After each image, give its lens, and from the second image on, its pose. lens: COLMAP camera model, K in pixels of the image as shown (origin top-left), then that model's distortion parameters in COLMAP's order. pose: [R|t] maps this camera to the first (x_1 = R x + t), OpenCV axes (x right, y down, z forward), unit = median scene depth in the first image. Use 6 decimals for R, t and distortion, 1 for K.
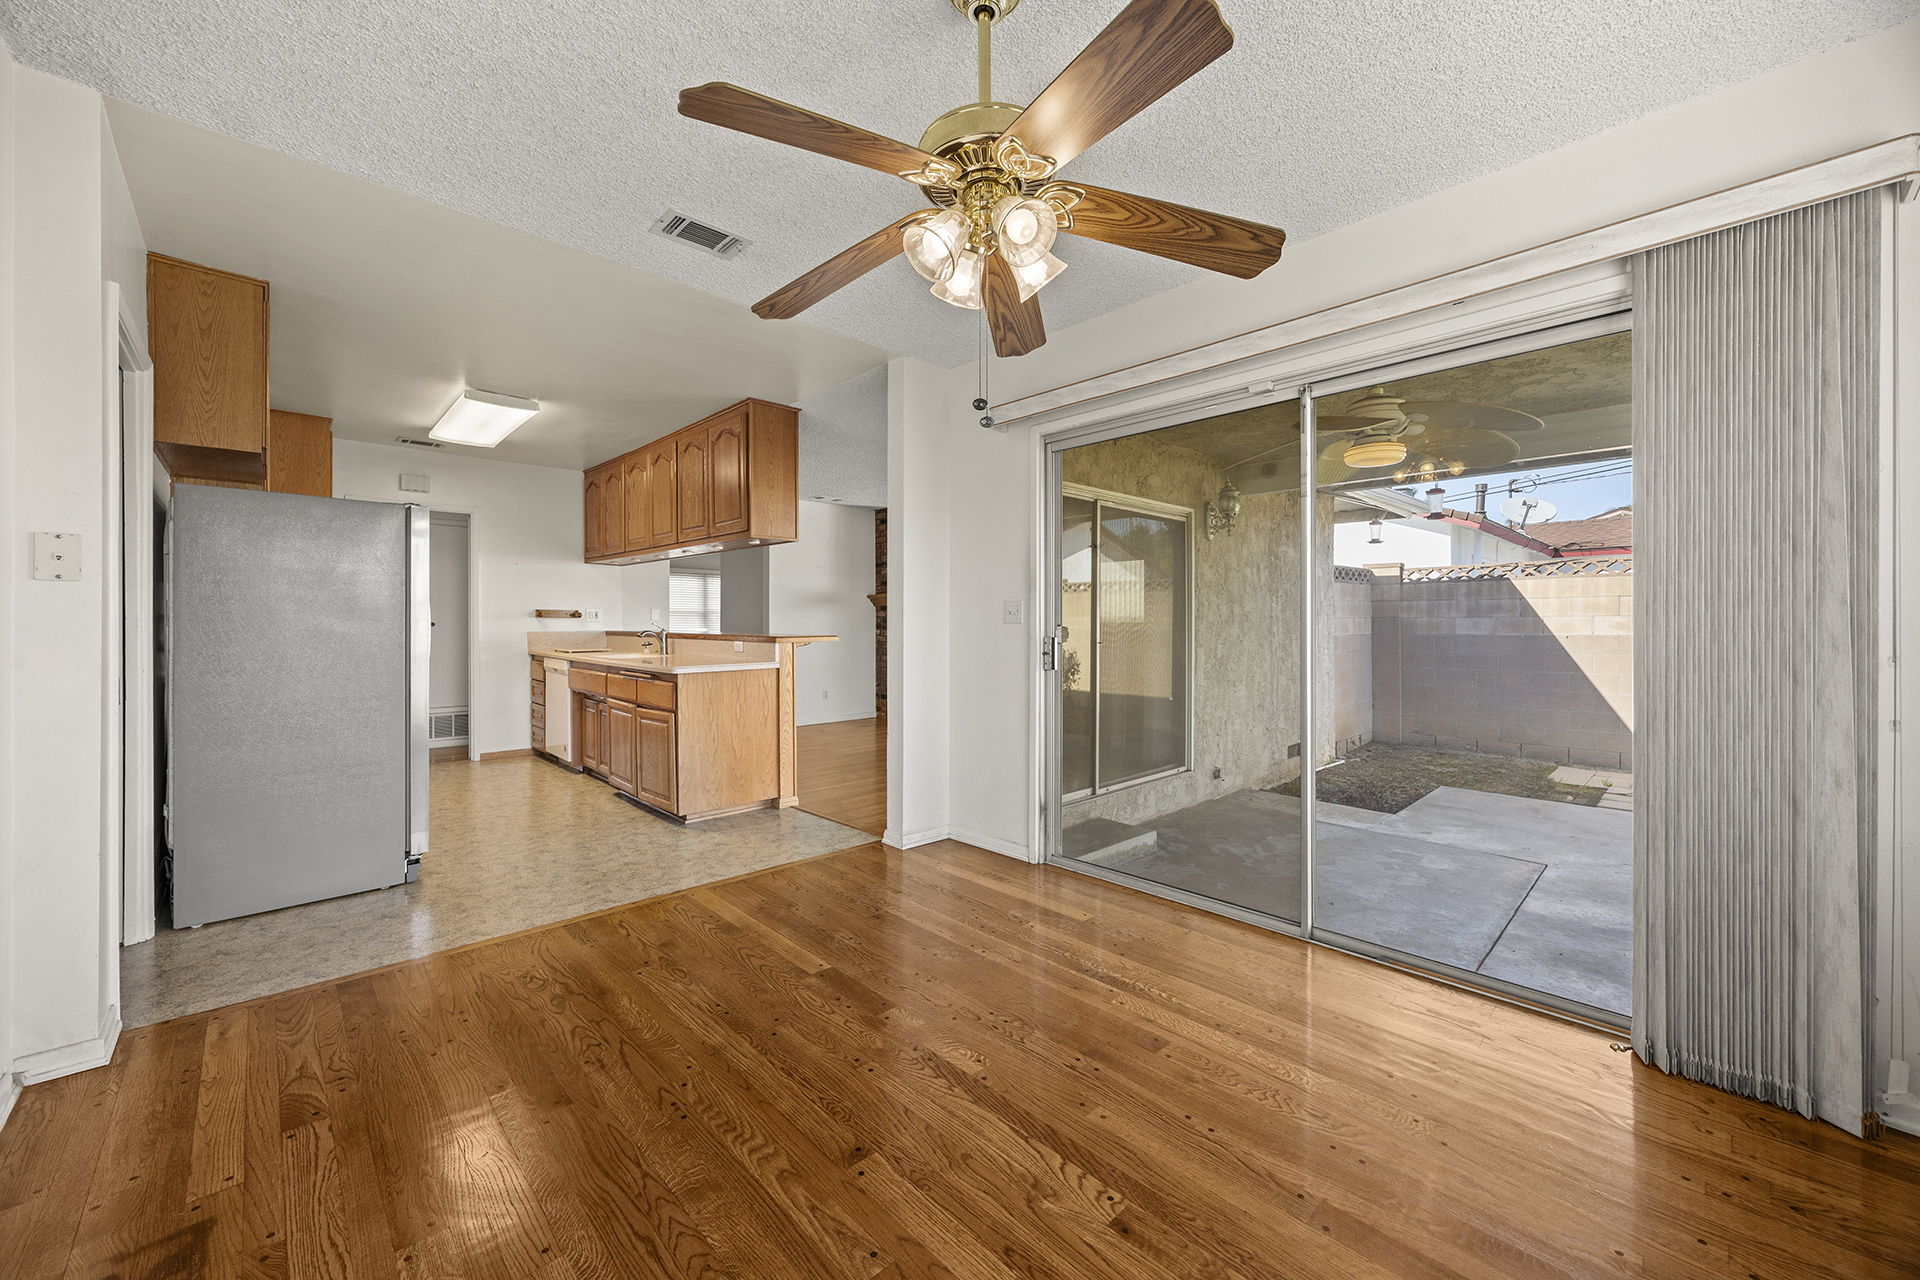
lens RADIAL K [[738.7, 0, 958.3], [0, 738.7, 632.5], [0, 0, 1]] dist [-0.008217, 0.000876]
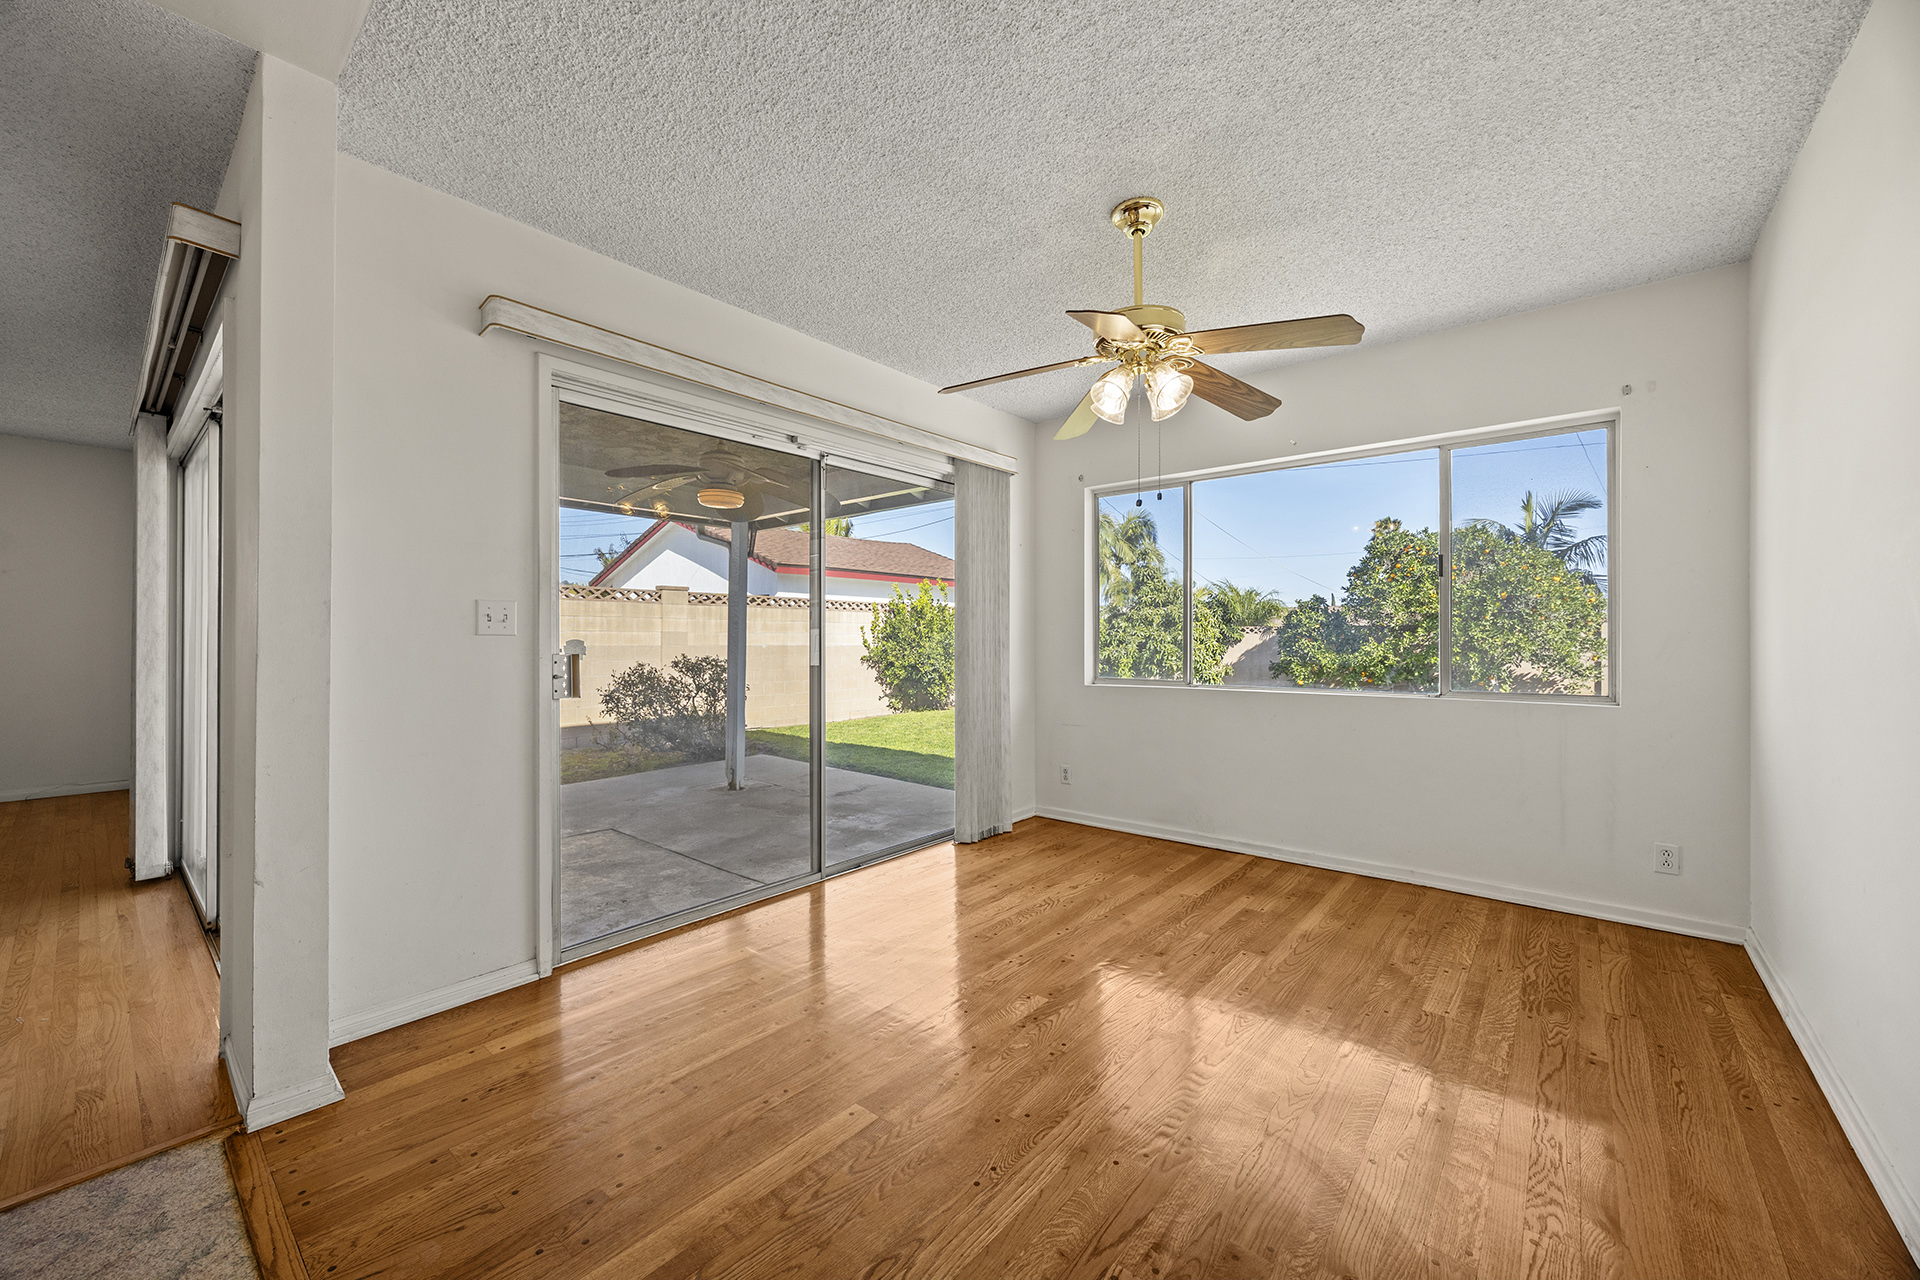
lens RADIAL K [[738.7, 0, 953.4], [0, 738.7, 635.0], [0, 0, 1]] dist [-0.008217, 0.000876]
pose [[-0.110617, 0.003721, 0.993856, -0.362101], [0.010593, 0.999941, -0.002565, -0.002960], [-0.993807, 0.010244, -0.110650, 0.391188]]
